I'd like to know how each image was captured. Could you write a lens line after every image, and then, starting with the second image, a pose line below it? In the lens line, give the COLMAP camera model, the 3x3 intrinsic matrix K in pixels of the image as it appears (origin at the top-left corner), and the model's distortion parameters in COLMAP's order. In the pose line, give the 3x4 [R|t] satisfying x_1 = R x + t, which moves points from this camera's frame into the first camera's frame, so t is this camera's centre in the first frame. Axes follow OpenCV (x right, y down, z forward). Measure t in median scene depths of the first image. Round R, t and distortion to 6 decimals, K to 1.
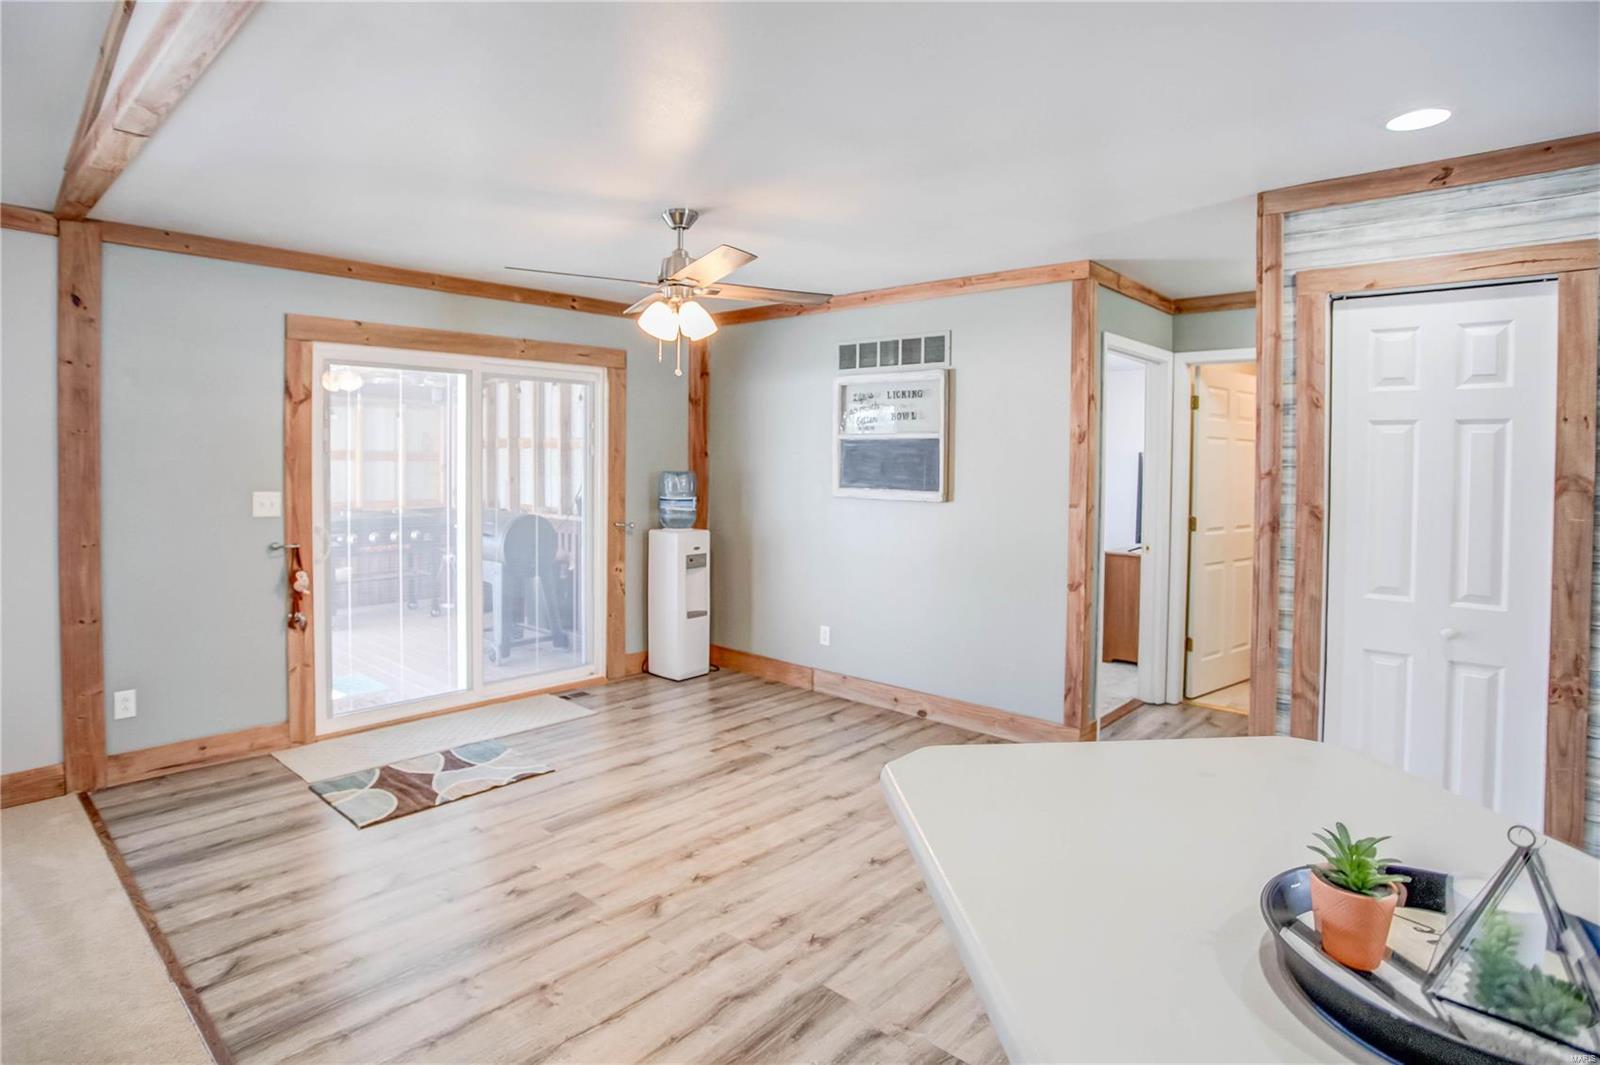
lens RADIAL K [[867.7, 0, 752.3], [0, 867.7, 458.7], [0, 0, 1]] dist [-0.054533, 0.011164]
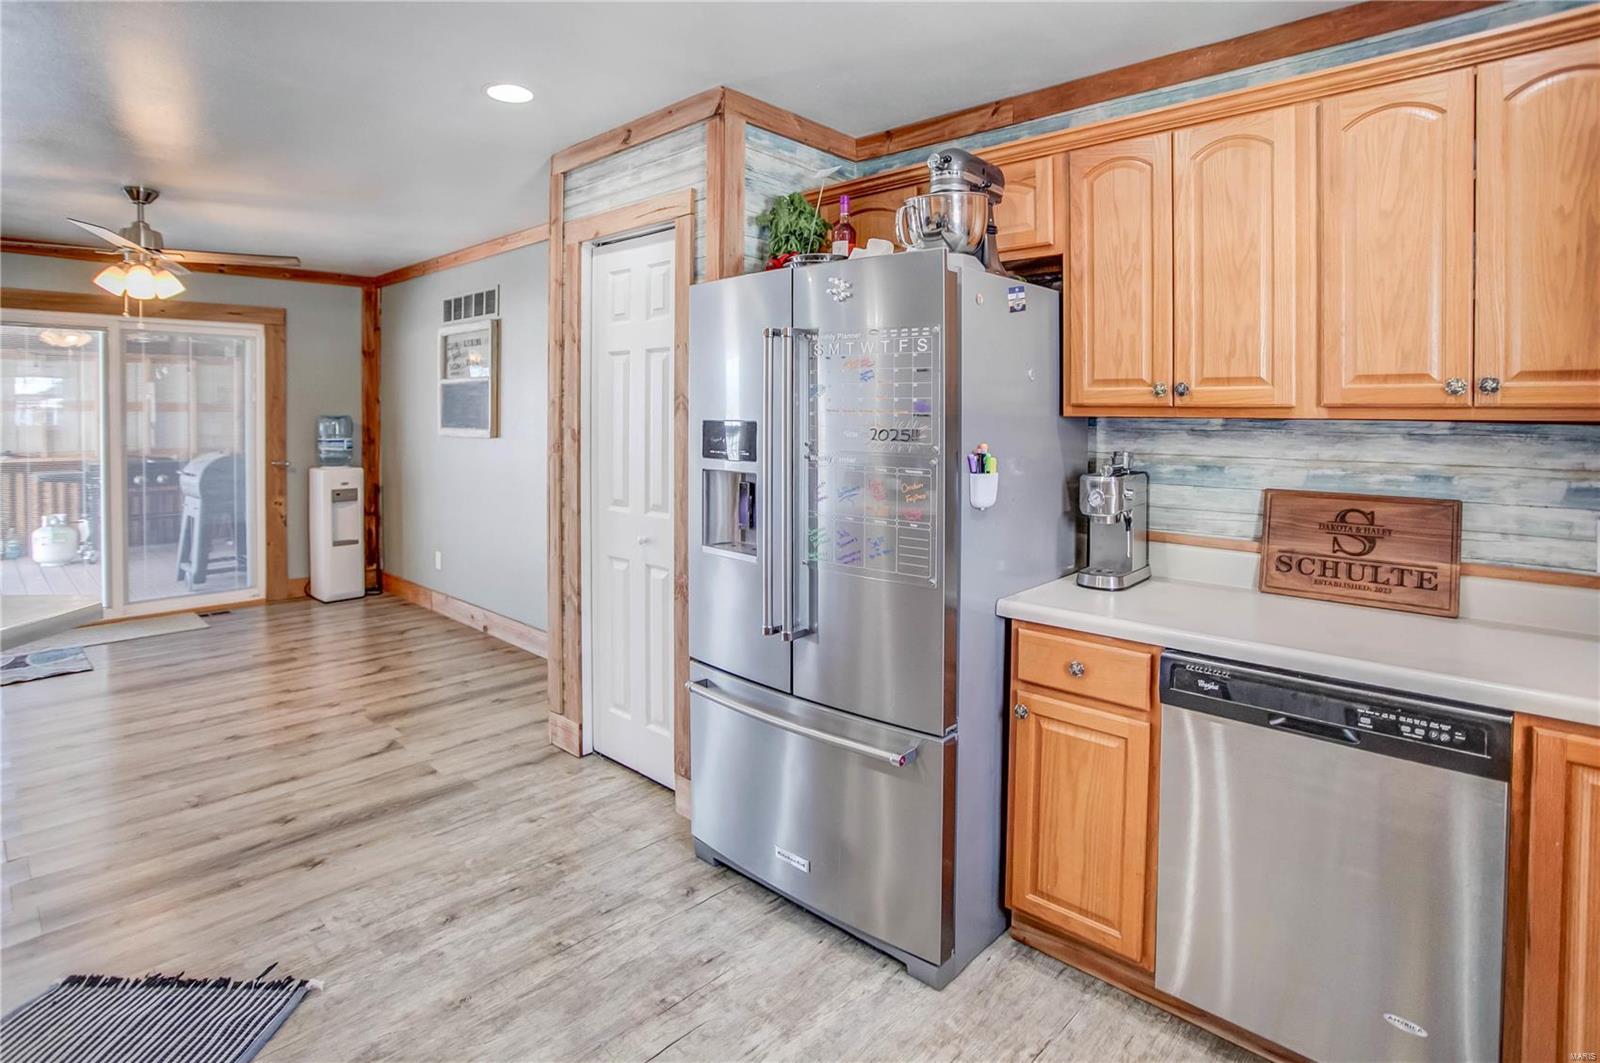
lens RADIAL K [[831.6, 0, 793.2], [0, 831.6, 415.0], [0, 0, 1]] dist [-0.097802, 0.038794]
pose [[0.999860, -0.010921, 0.012679, 0.607490], [0.010950, 0.999937, -0.002269, 0.027426], [-0.012653, 0.002407, 0.999917, -0.065663]]
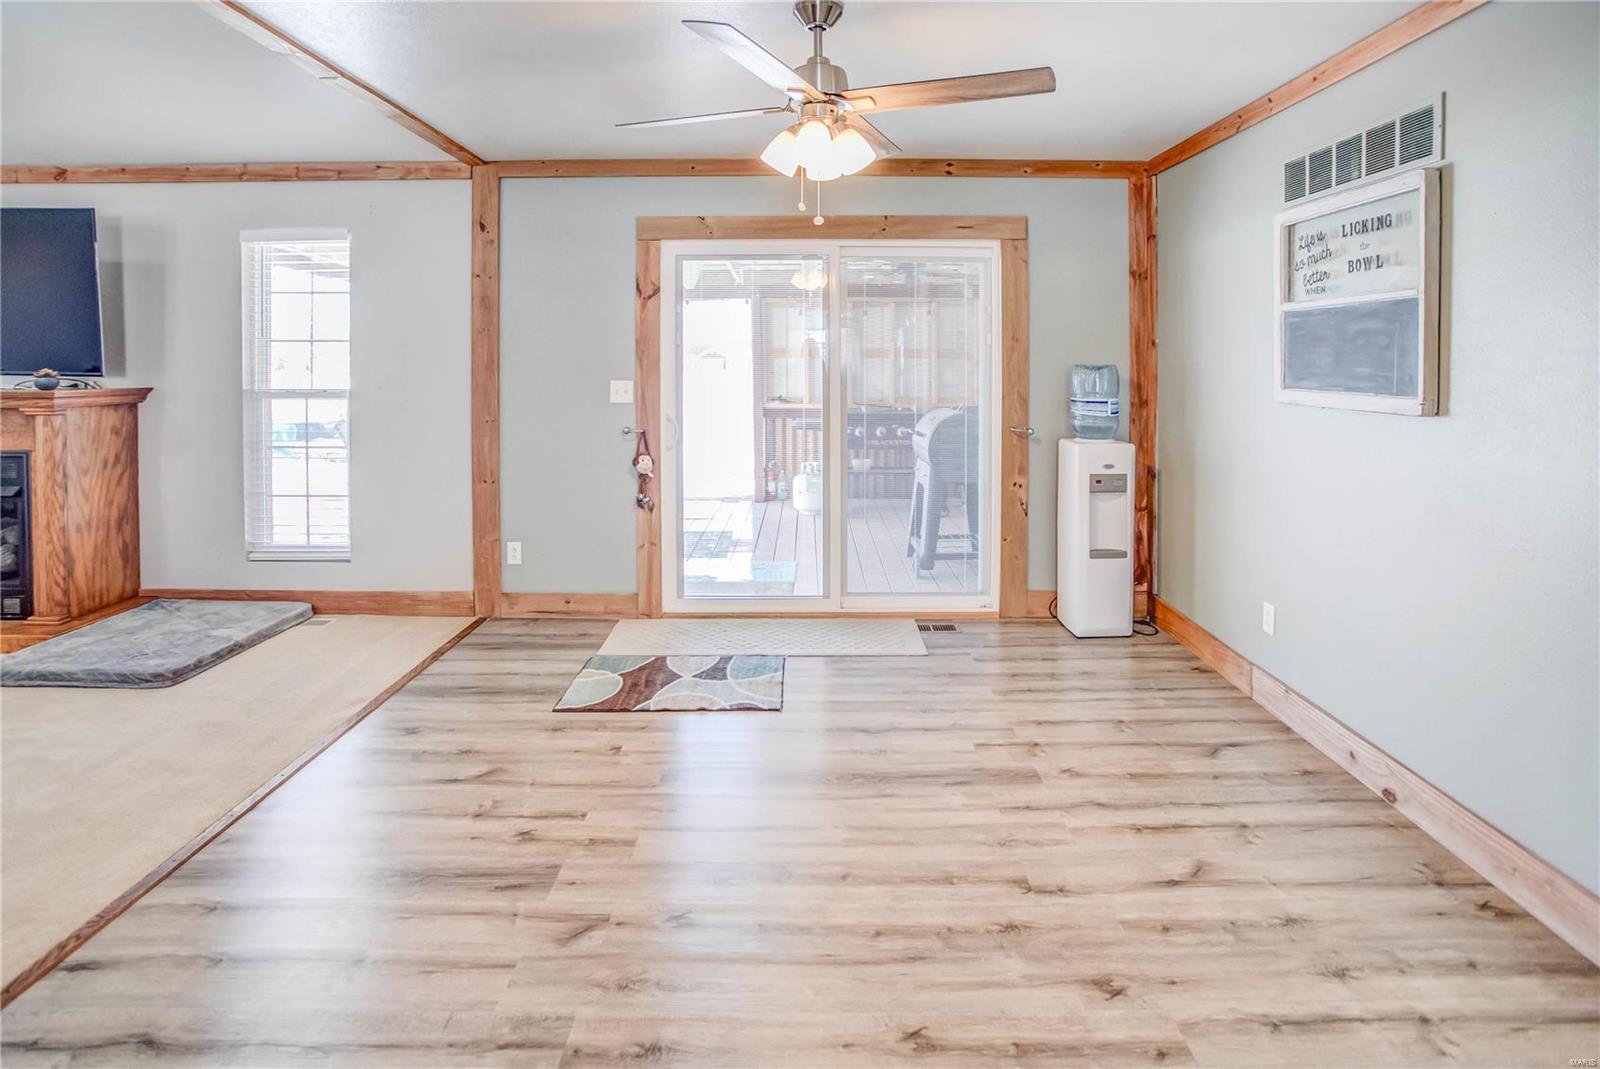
lens RADIAL K [[817.5, 0, 815.8], [0, 817.5, 361.6], [0, 0, 1]] dist [-0.033304, 0.000865]
pose [[0.698924, -0.006286, -0.715168, 0.318721], [0.002819, 0.999978, -0.006033, 0.018652], [0.715190, 0.002201, 0.698926, 0.390448]]
